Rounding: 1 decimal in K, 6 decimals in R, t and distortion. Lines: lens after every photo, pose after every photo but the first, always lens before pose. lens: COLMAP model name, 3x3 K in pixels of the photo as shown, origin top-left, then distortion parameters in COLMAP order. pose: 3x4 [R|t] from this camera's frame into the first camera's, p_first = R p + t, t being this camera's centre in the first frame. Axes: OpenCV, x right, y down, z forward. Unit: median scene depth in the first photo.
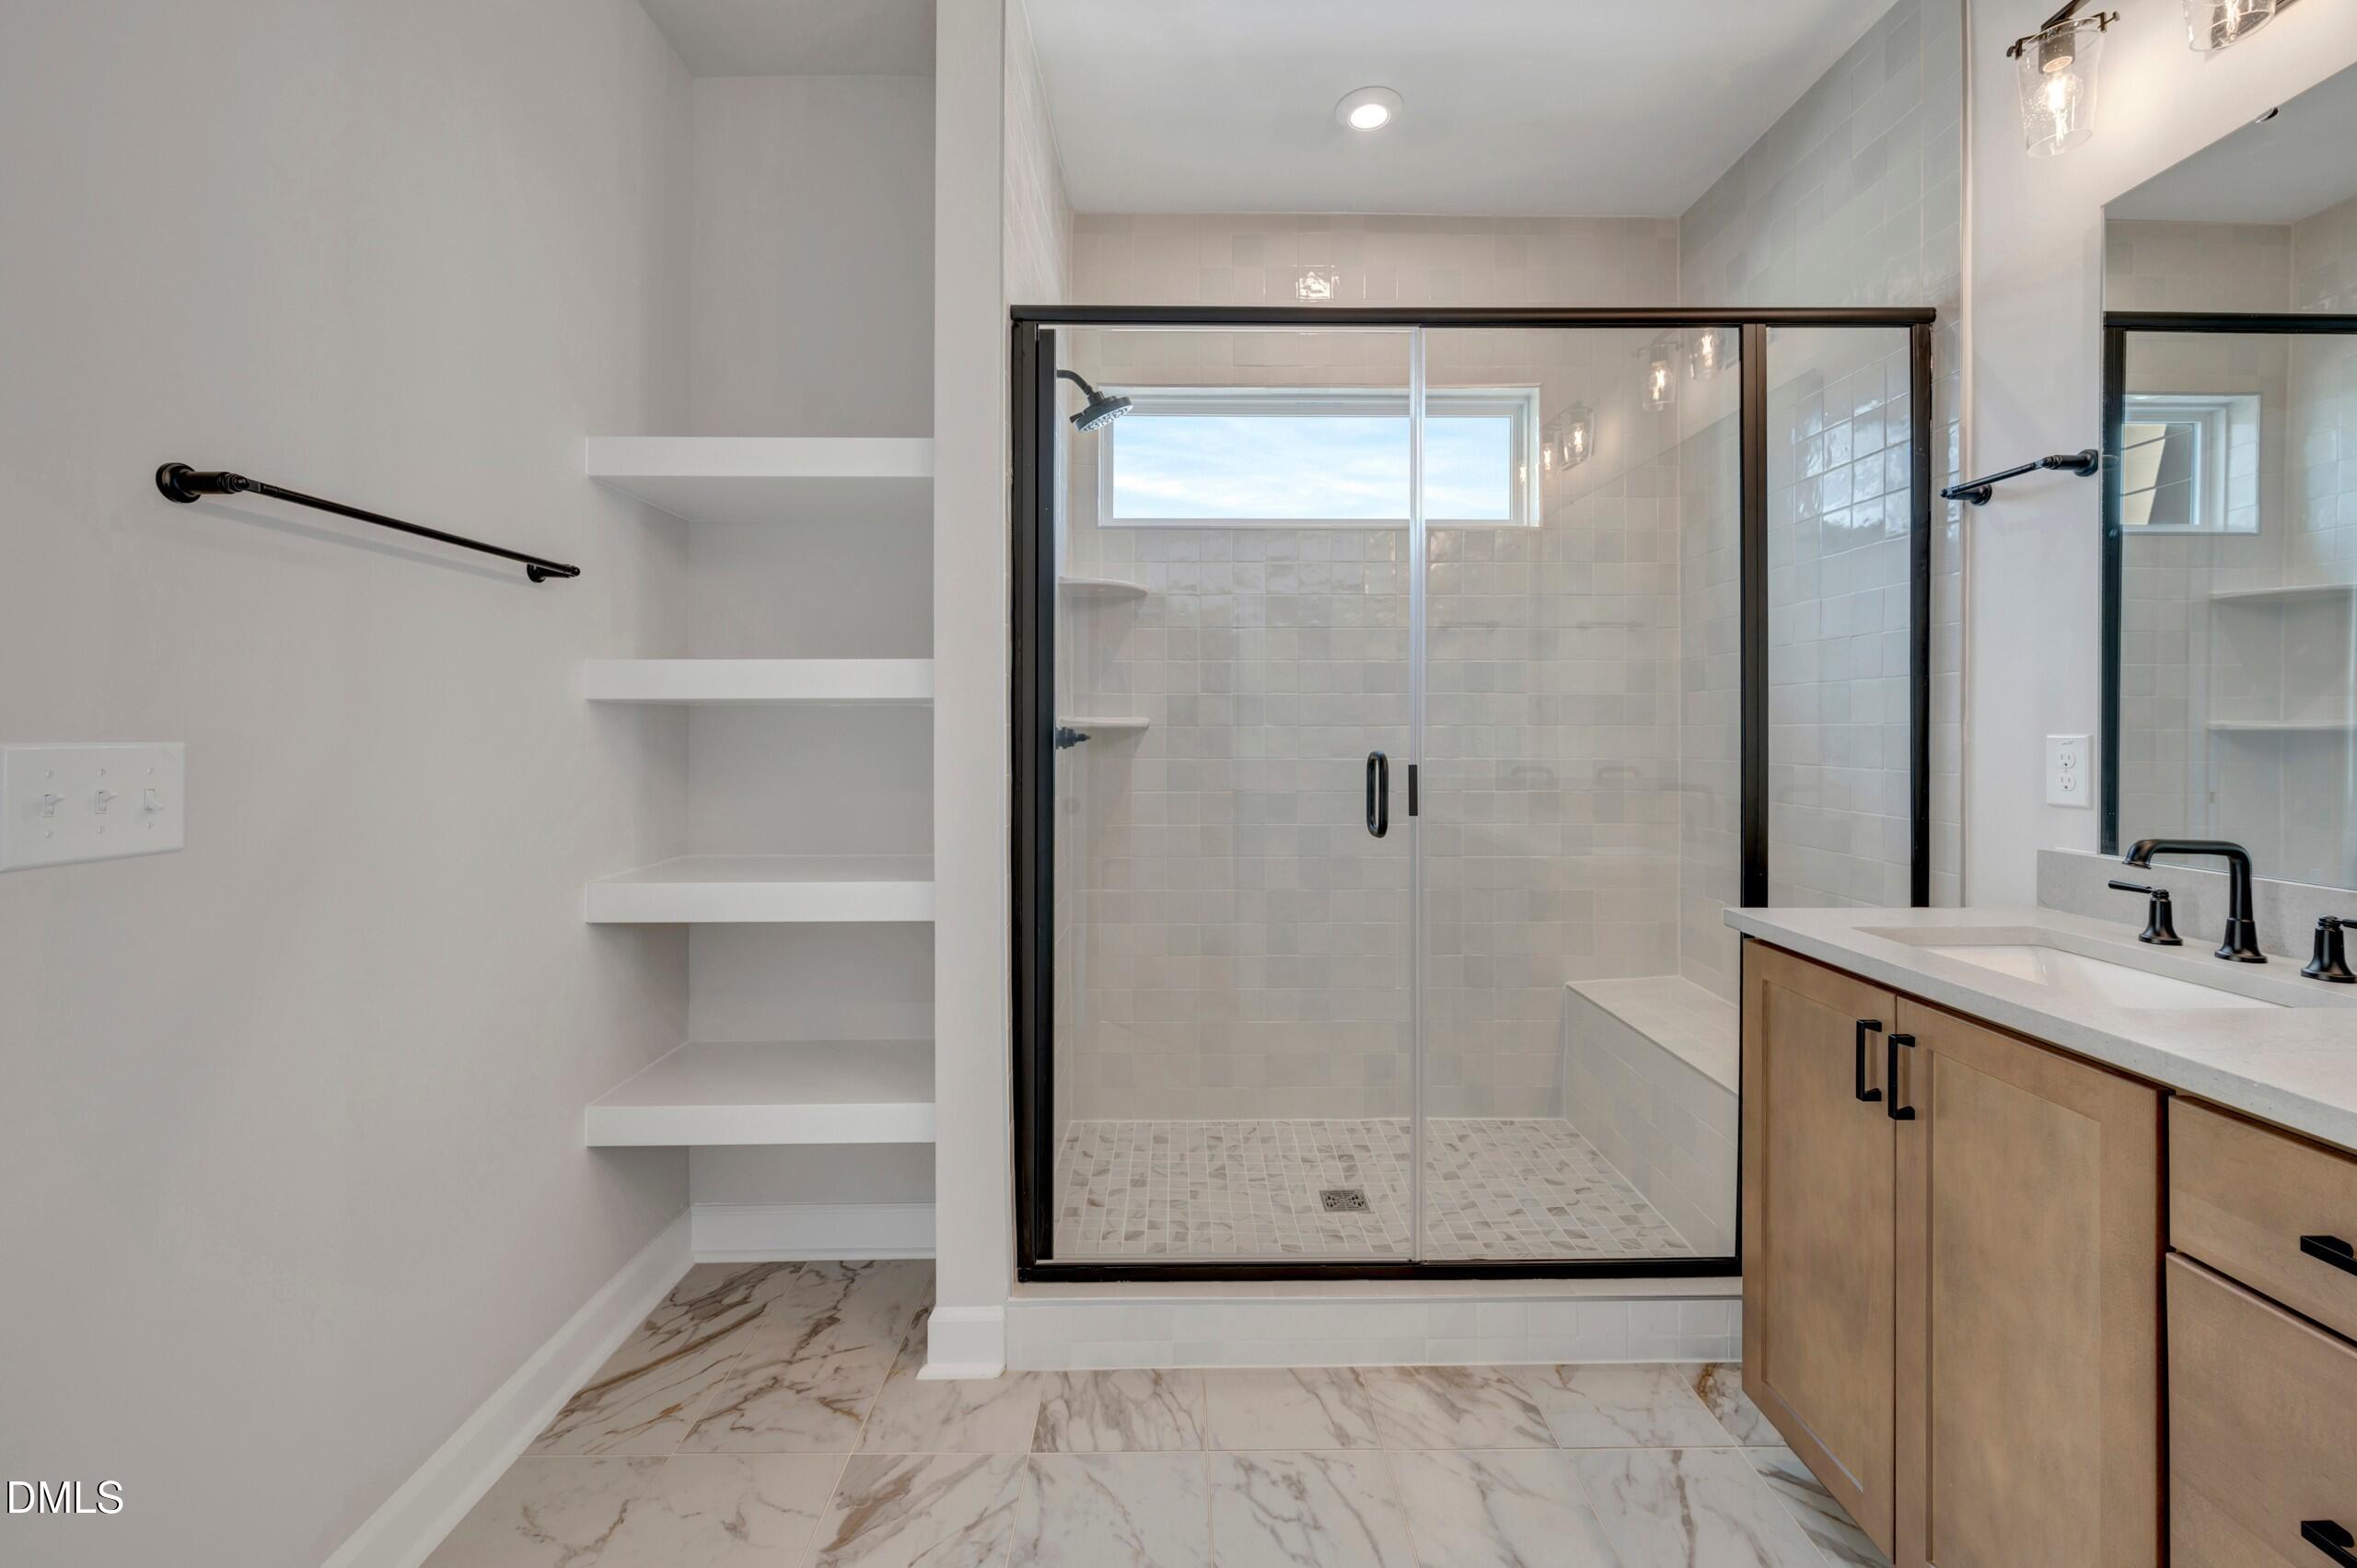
lens RADIAL K [[948.2, 0, 1172.1], [0, 948.2, 729.0], [0, 0, 1]] dist [0.002769, 0.000746]
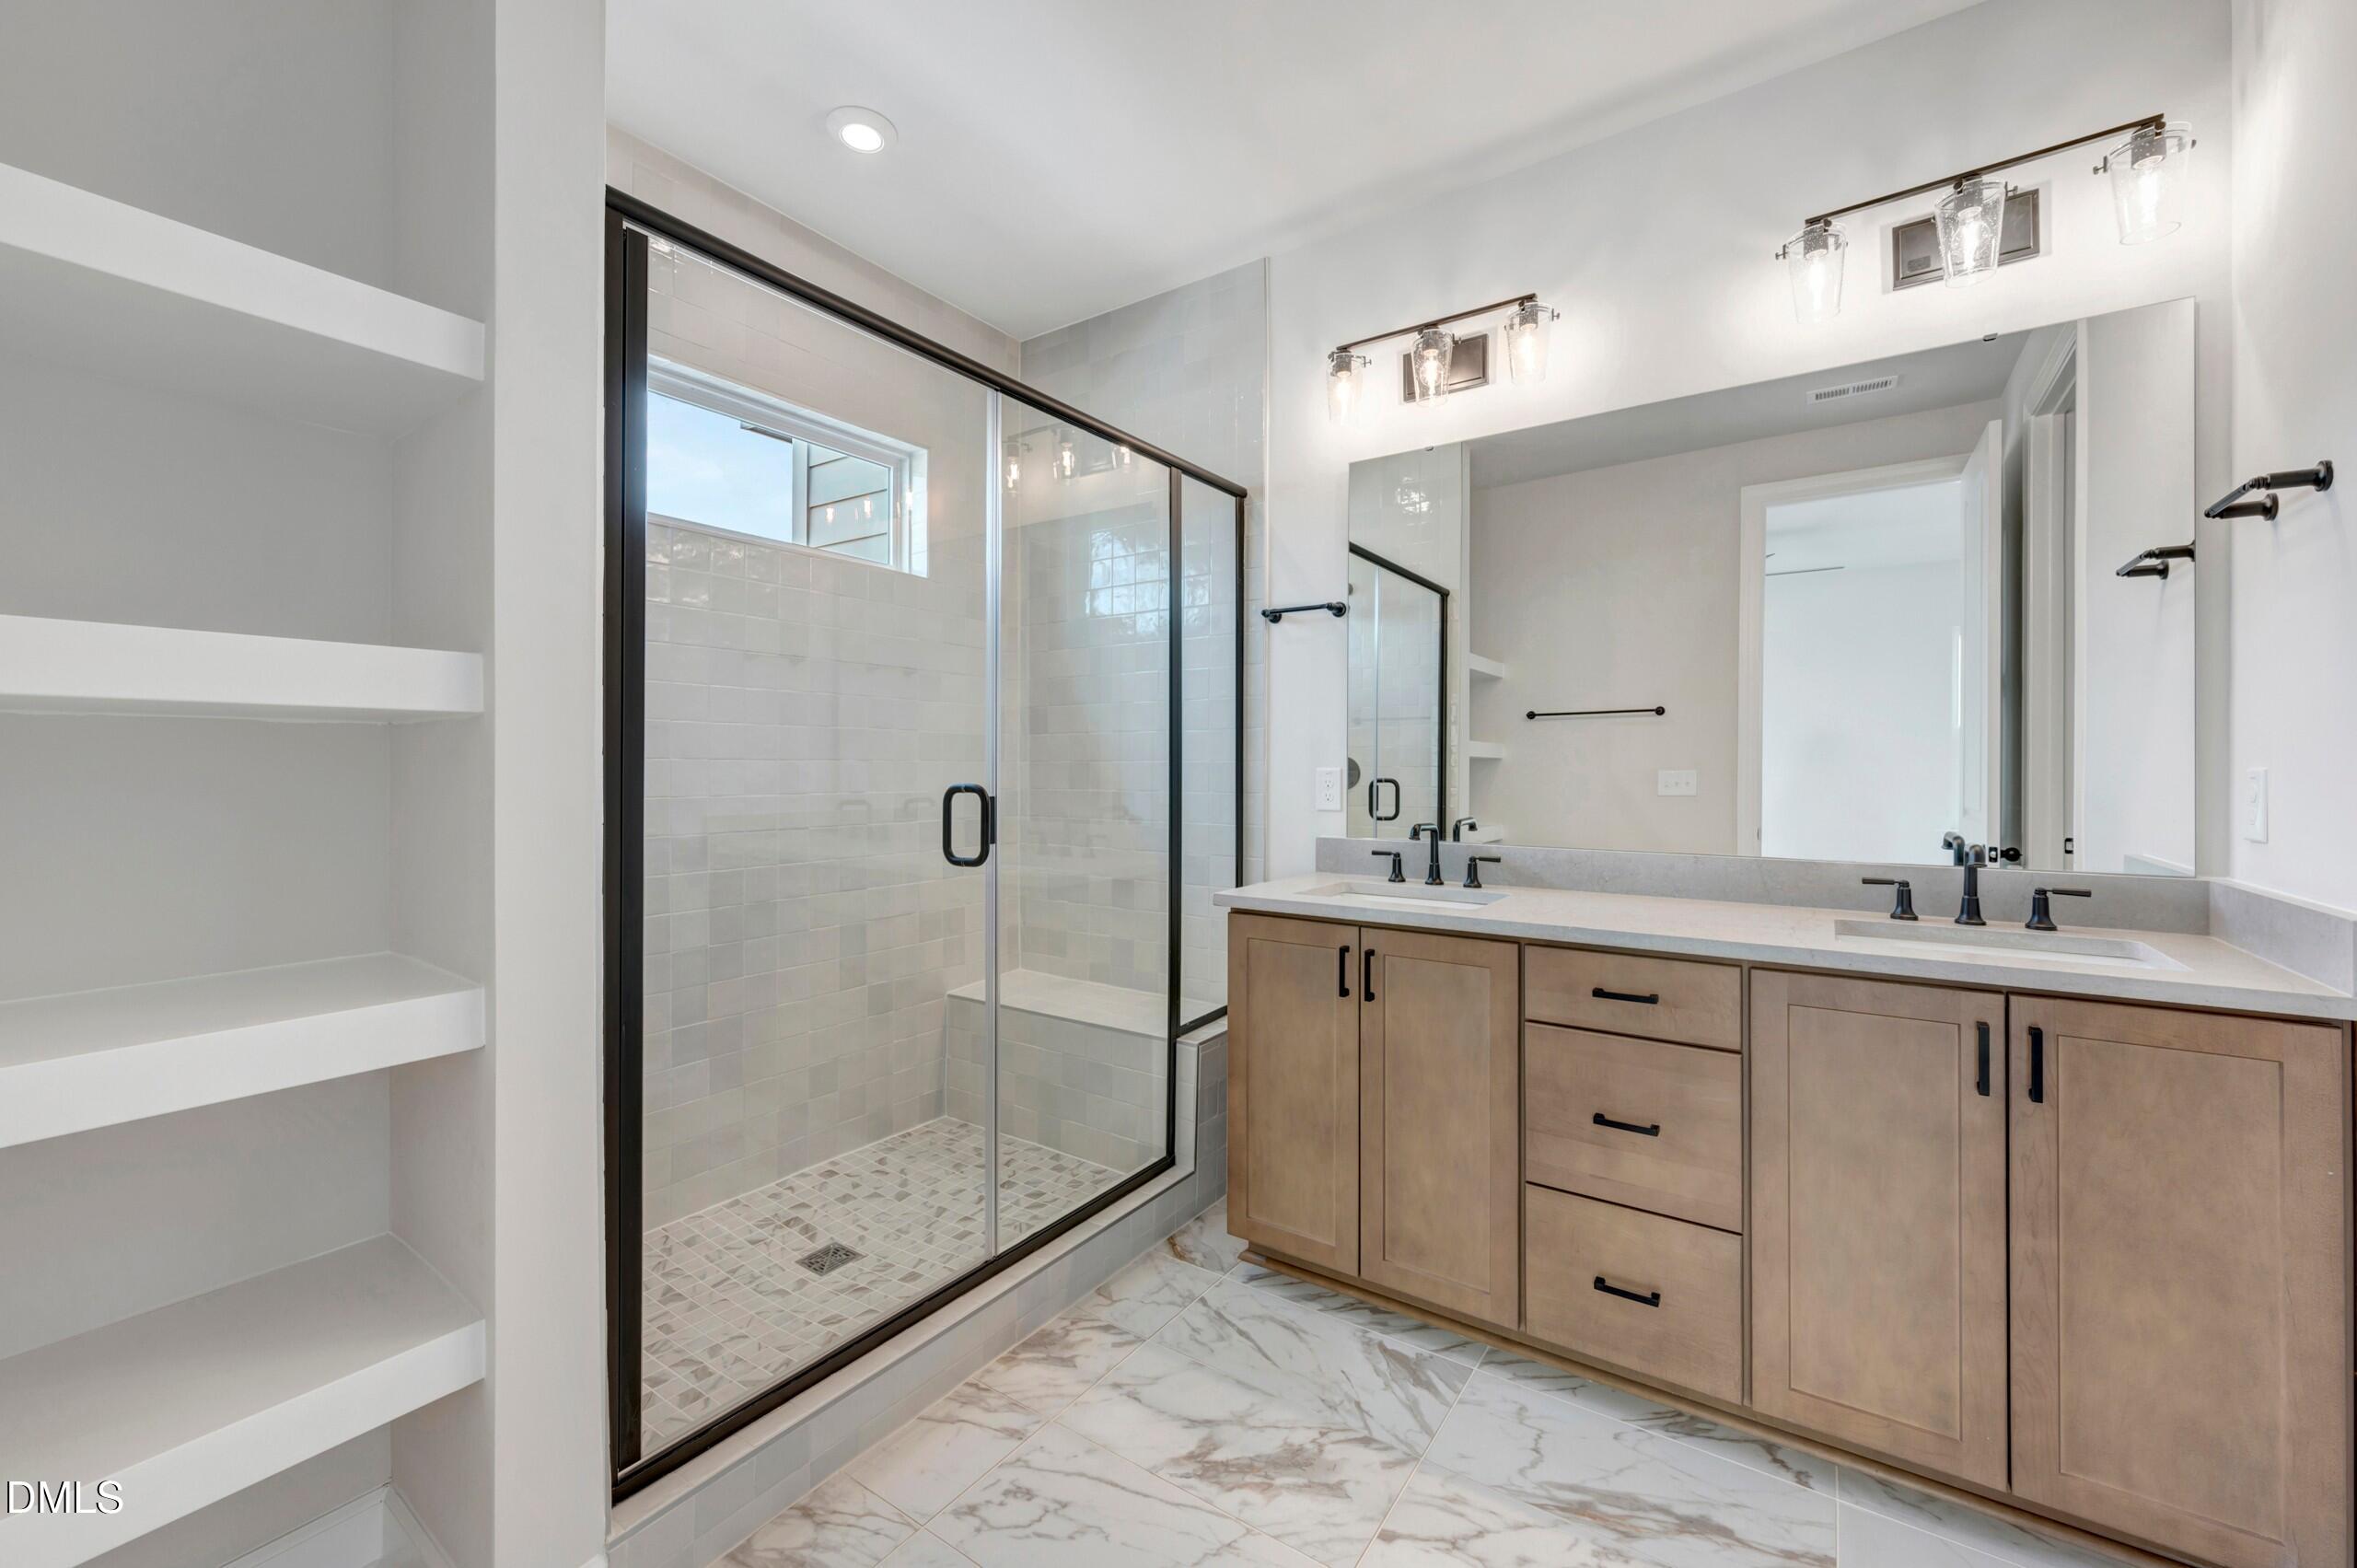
lens RADIAL K [[948.2, 0, 1170.8], [0, 948.2, 763.1], [0, 0, 1]] dist [0.002769, 0.000746]
pose [[0.579610, 0.005558, 0.814875, -0.577856], [-0.003405, 0.999985, -0.004399, 0.005013], [-0.814887, -0.000225, 0.579620, 0.246155]]
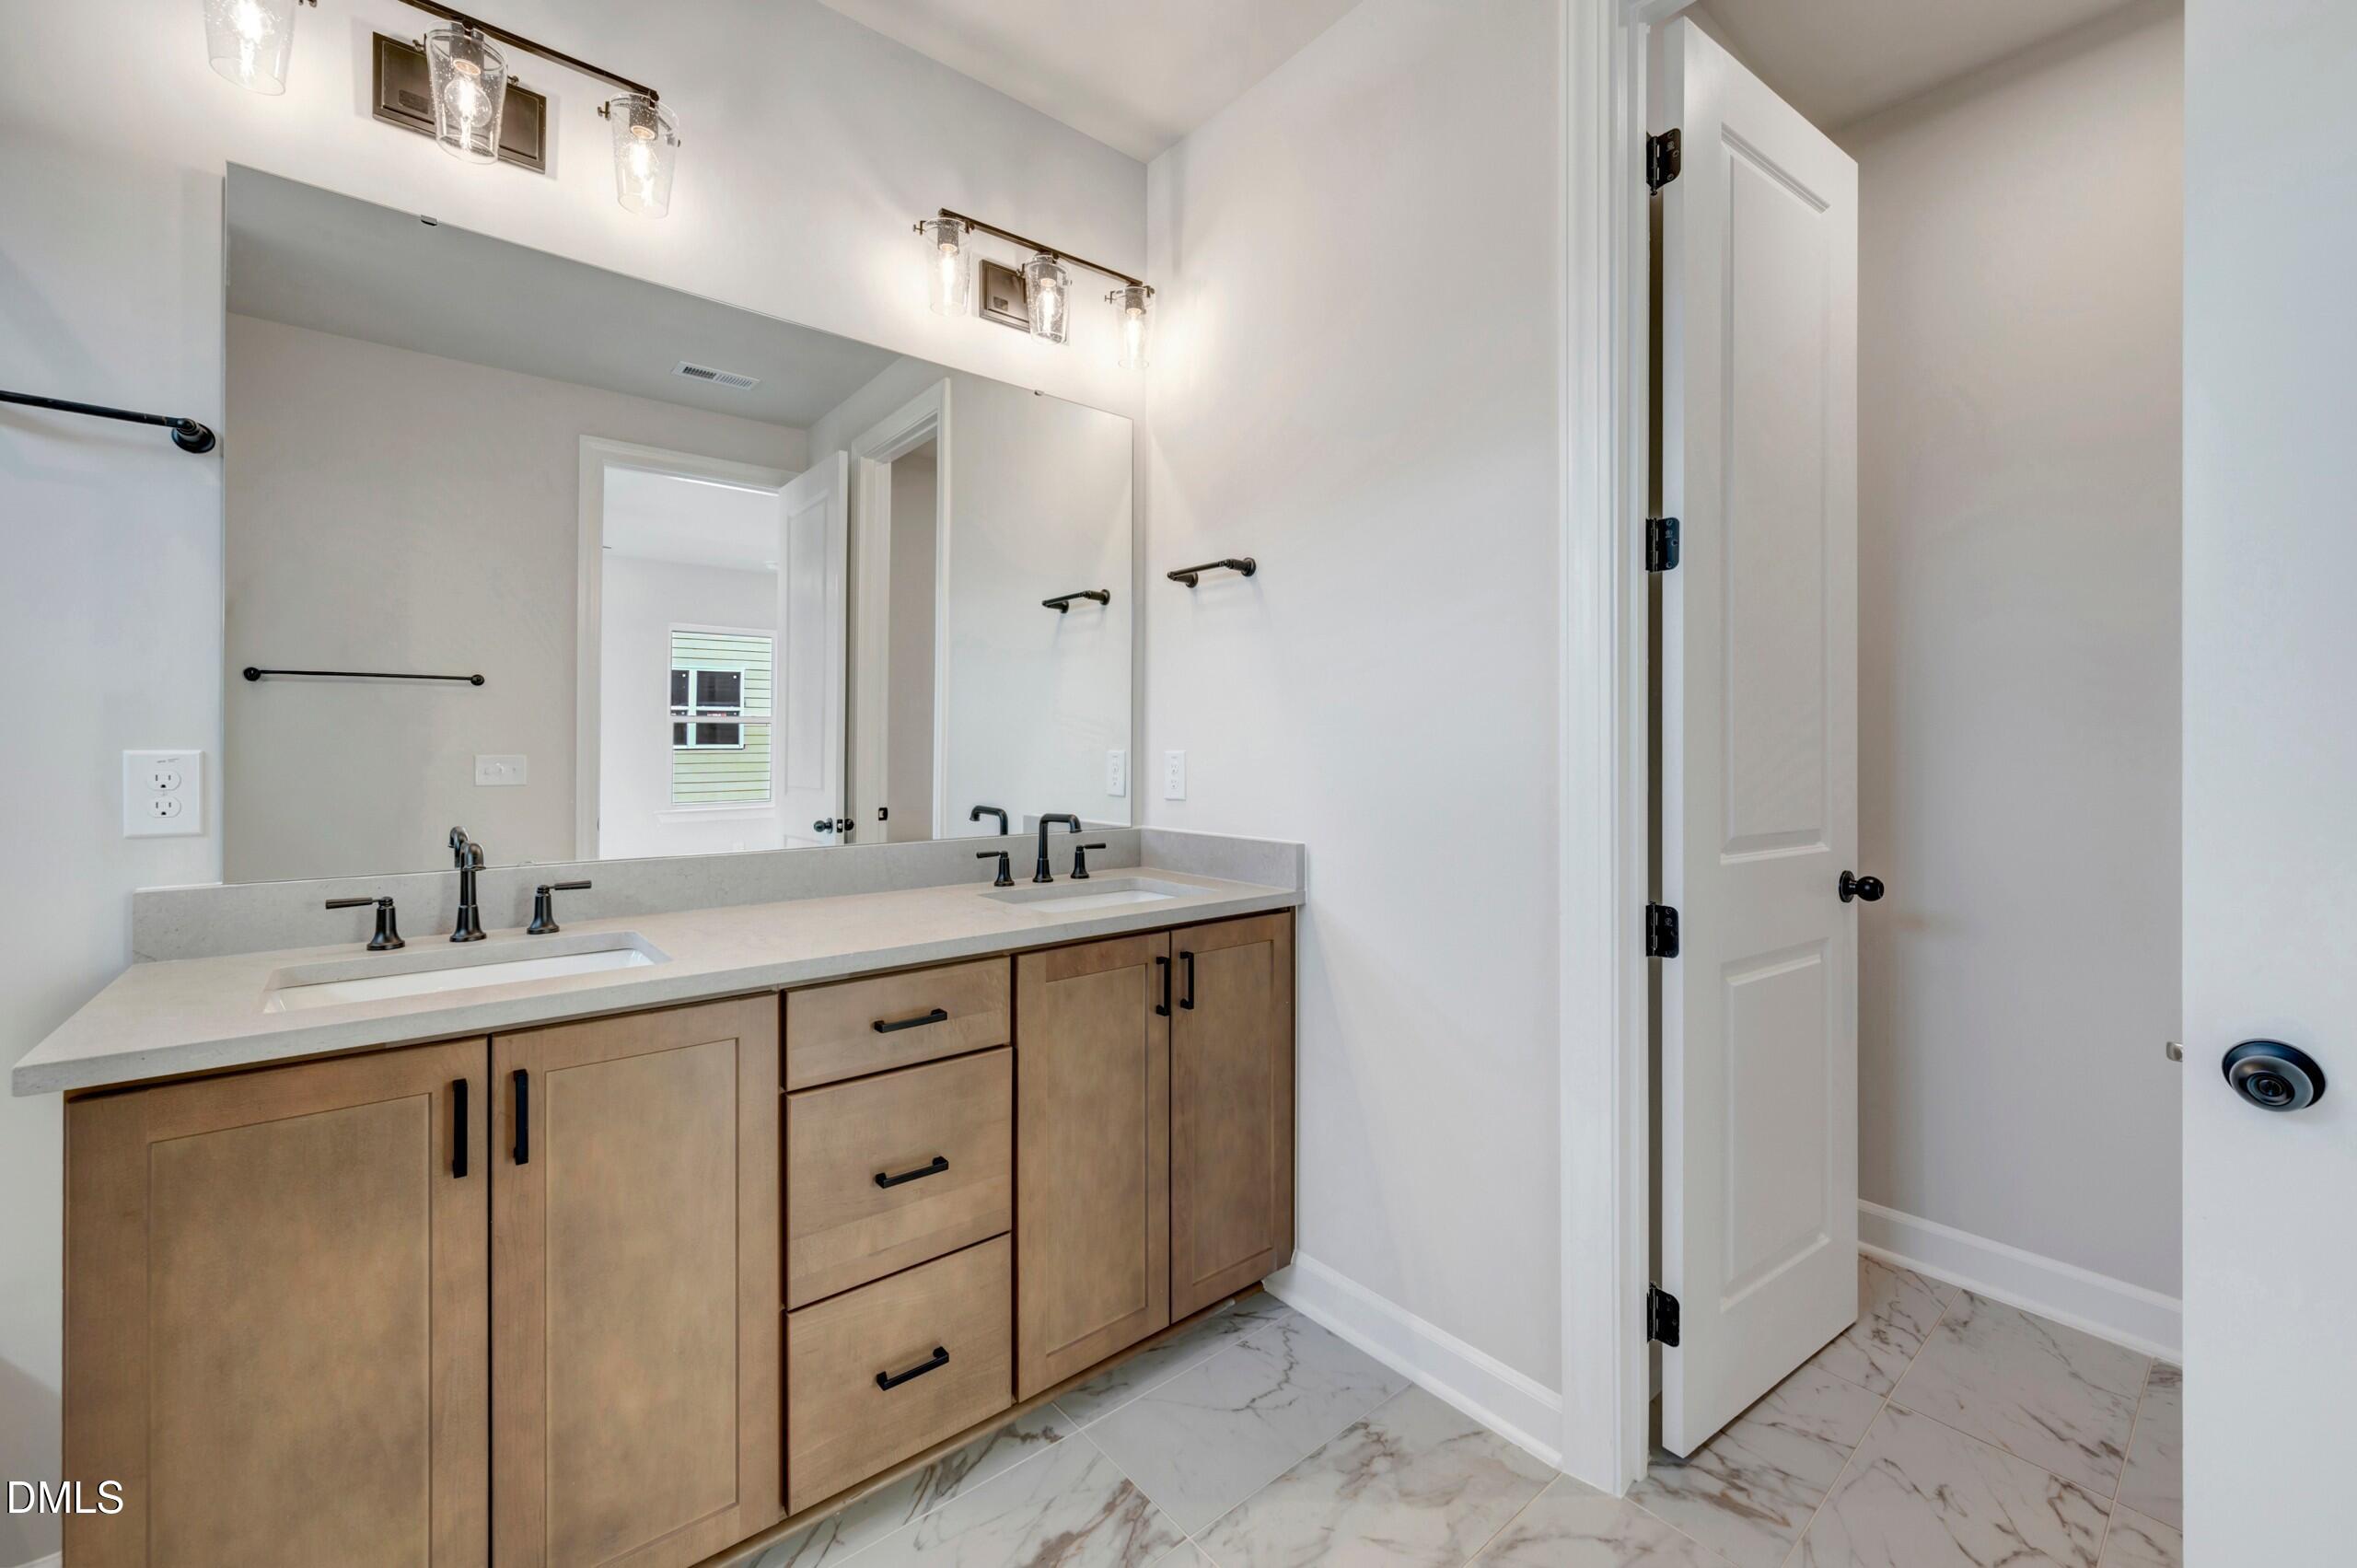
lens RADIAL K [[948.2, 0, 1189.7], [0, 948.2, 754.6], [0, 0, 1]] dist [0.002769, 0.000746]
pose [[-0.635807, -0.000729, 0.771848, -0.277460], [-0.000817, 1.000000, 0.000271, 0.007544], [-0.771848, -0.000458, -0.635807, 0.811844]]
